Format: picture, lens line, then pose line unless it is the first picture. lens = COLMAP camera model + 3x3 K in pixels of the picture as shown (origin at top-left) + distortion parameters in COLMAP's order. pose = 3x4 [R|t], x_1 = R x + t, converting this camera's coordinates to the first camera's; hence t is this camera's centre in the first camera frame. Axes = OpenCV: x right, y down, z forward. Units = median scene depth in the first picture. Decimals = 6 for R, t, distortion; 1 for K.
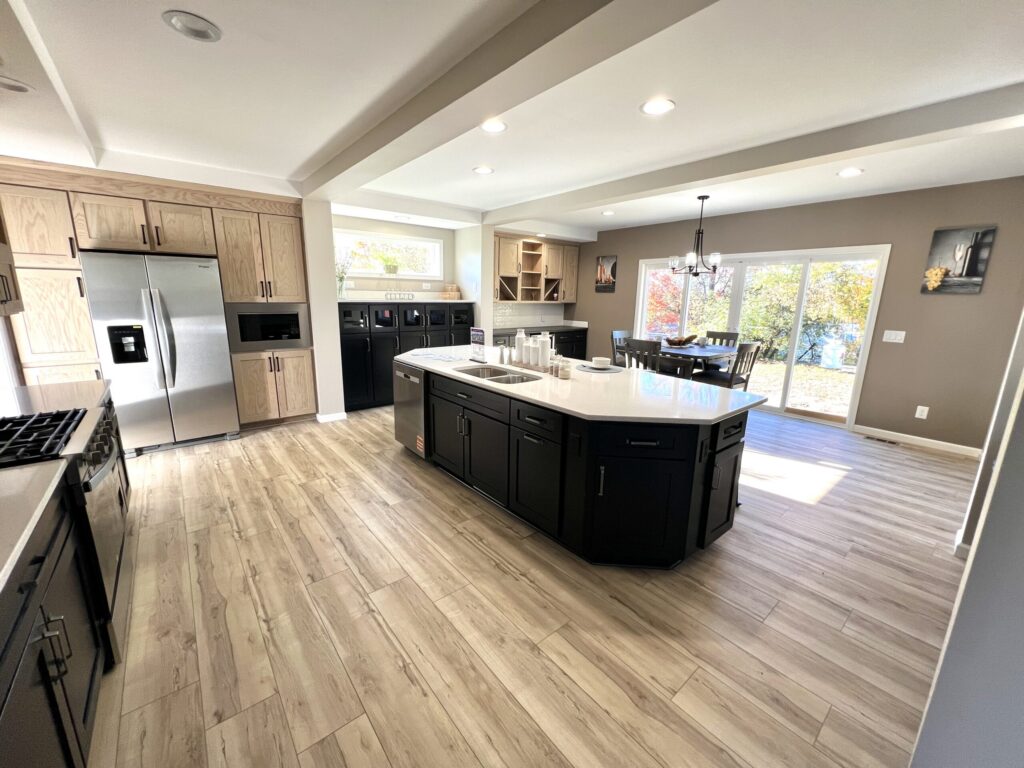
lens RADIAL K [[408.6, 0, 511.8], [0, 408.6, 385.3], [0, 0, 1]] dist [-0.003314, -0.000634]
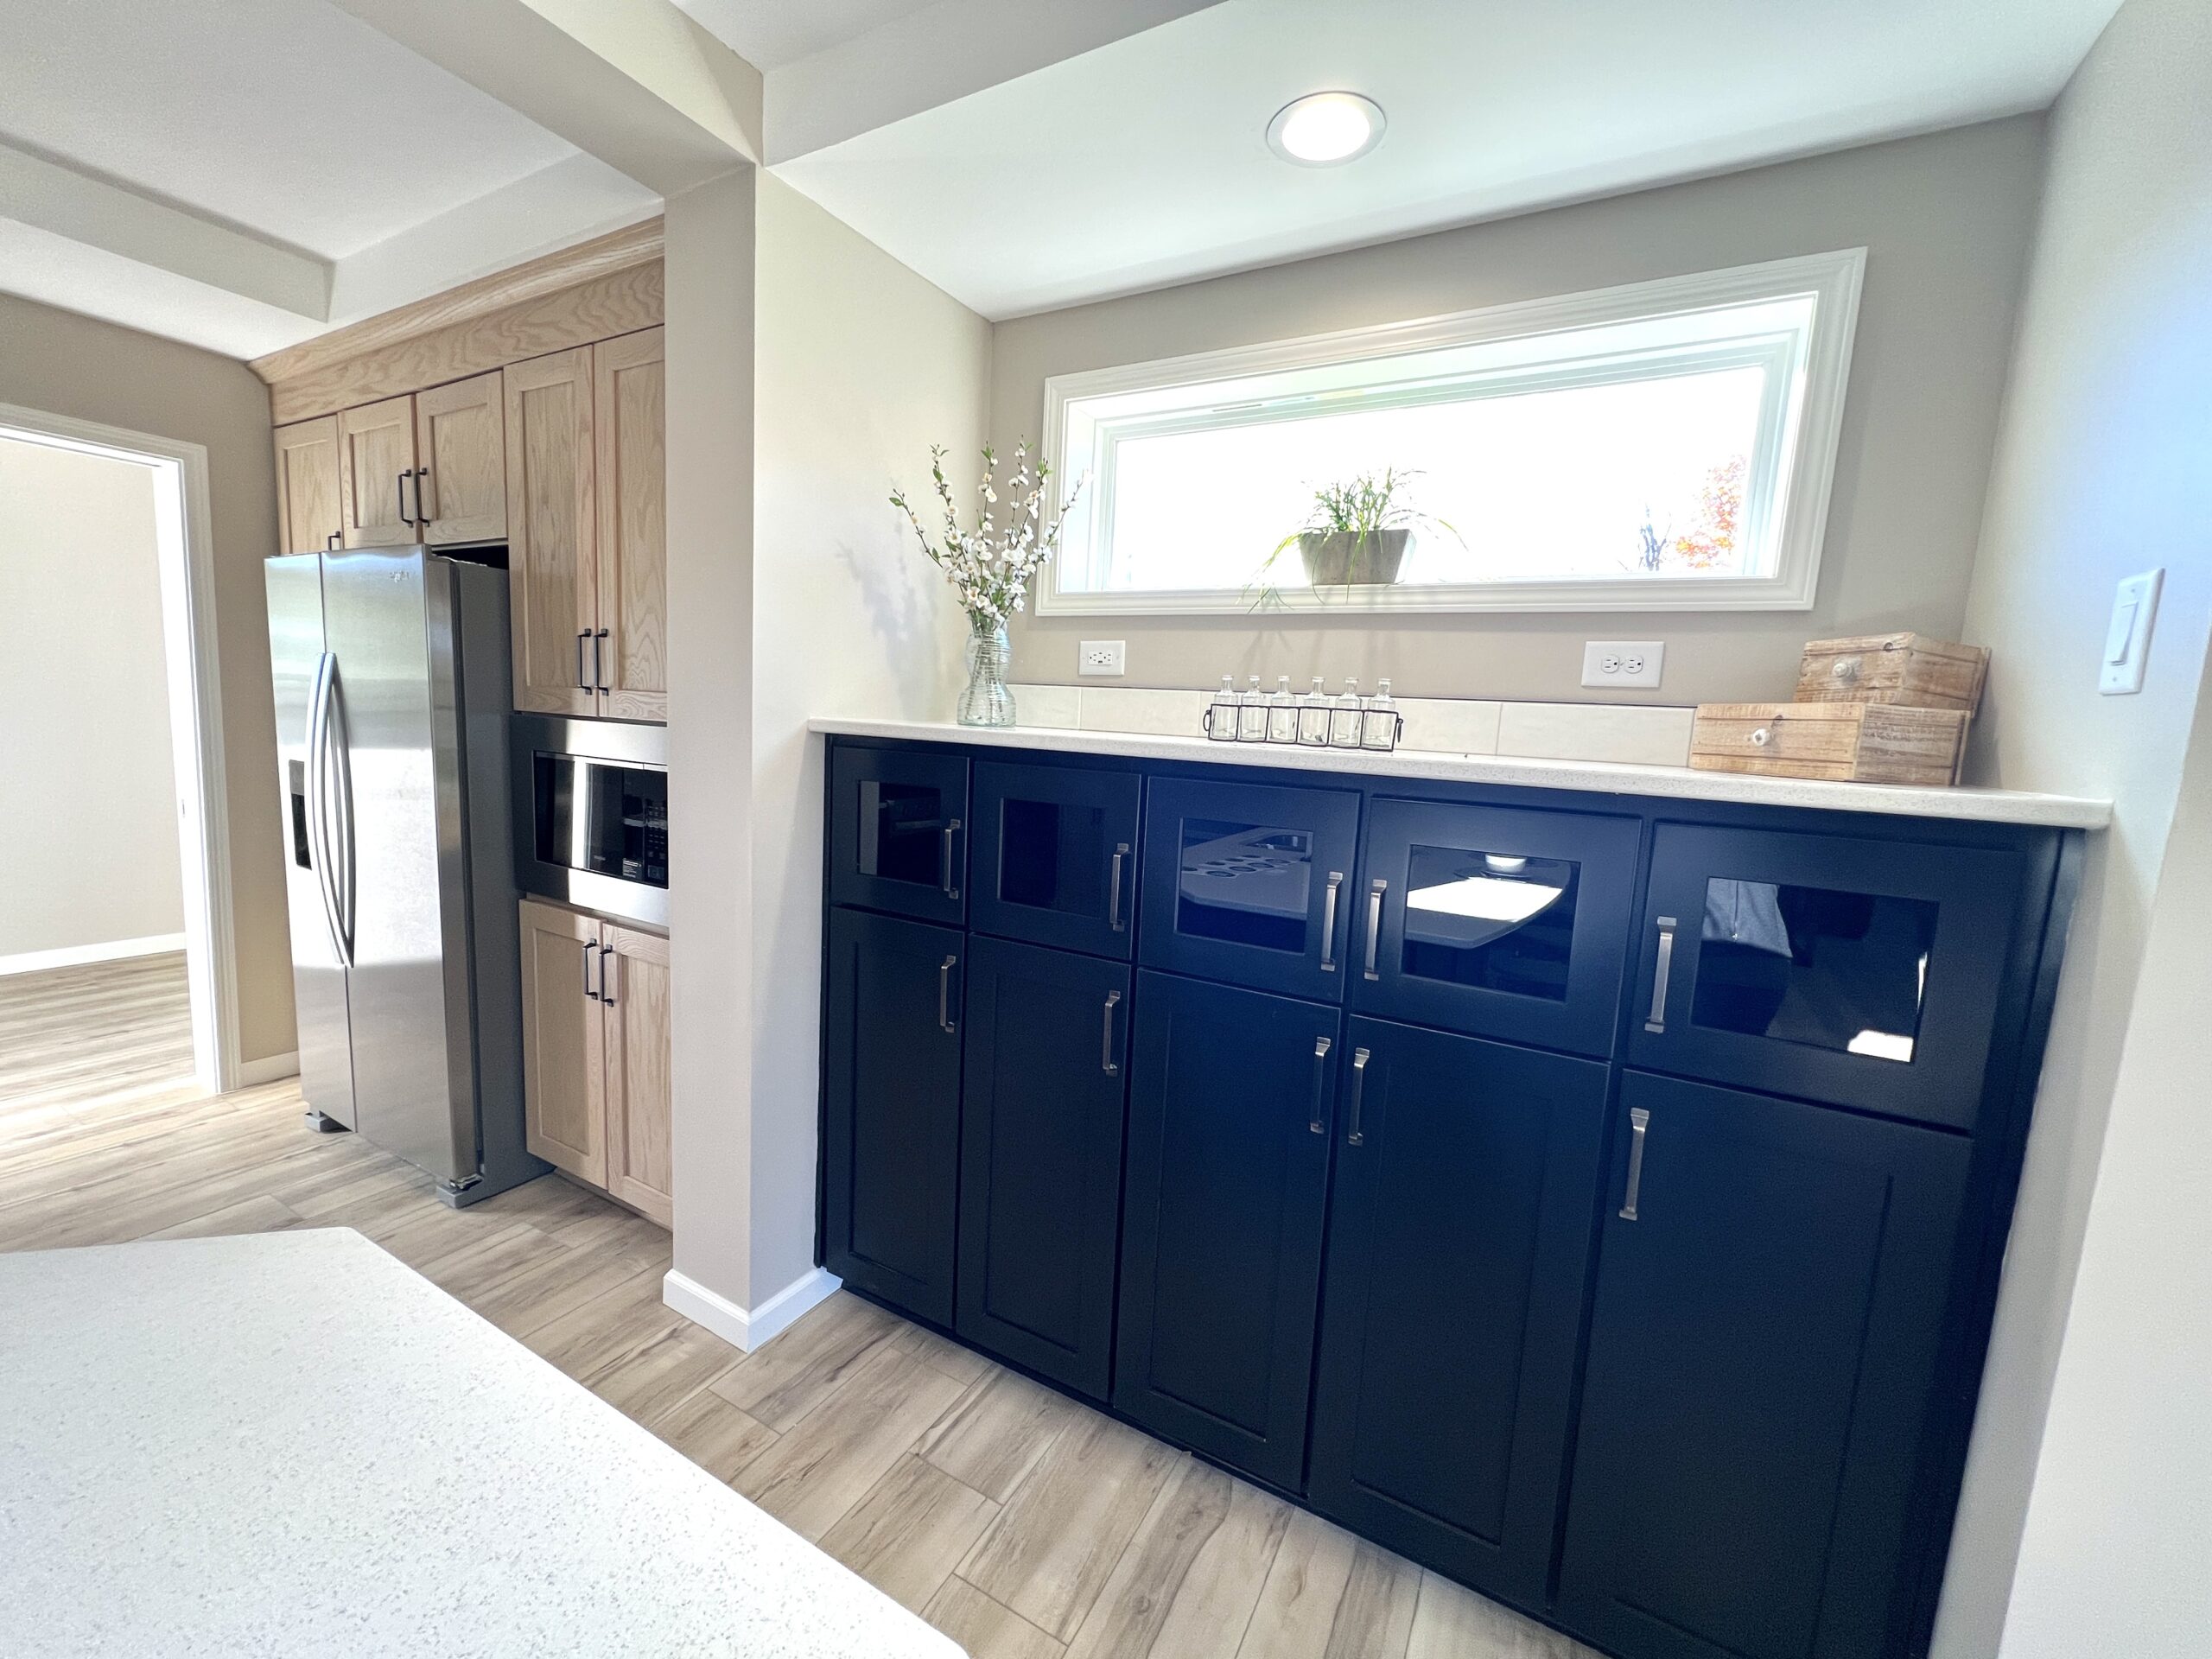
lens RADIAL K [[882.5, 0, 1102.7], [0, 882.5, 835.1], [0, 0, 1]] dist [-0.003314, -0.000634]
pose [[0.367561, 0.117975, -0.922486, -0.006510], [-0.250411, 0.967842, 0.024001, -0.169886], [0.895653, 0.222179, 0.385283, 0.826120]]
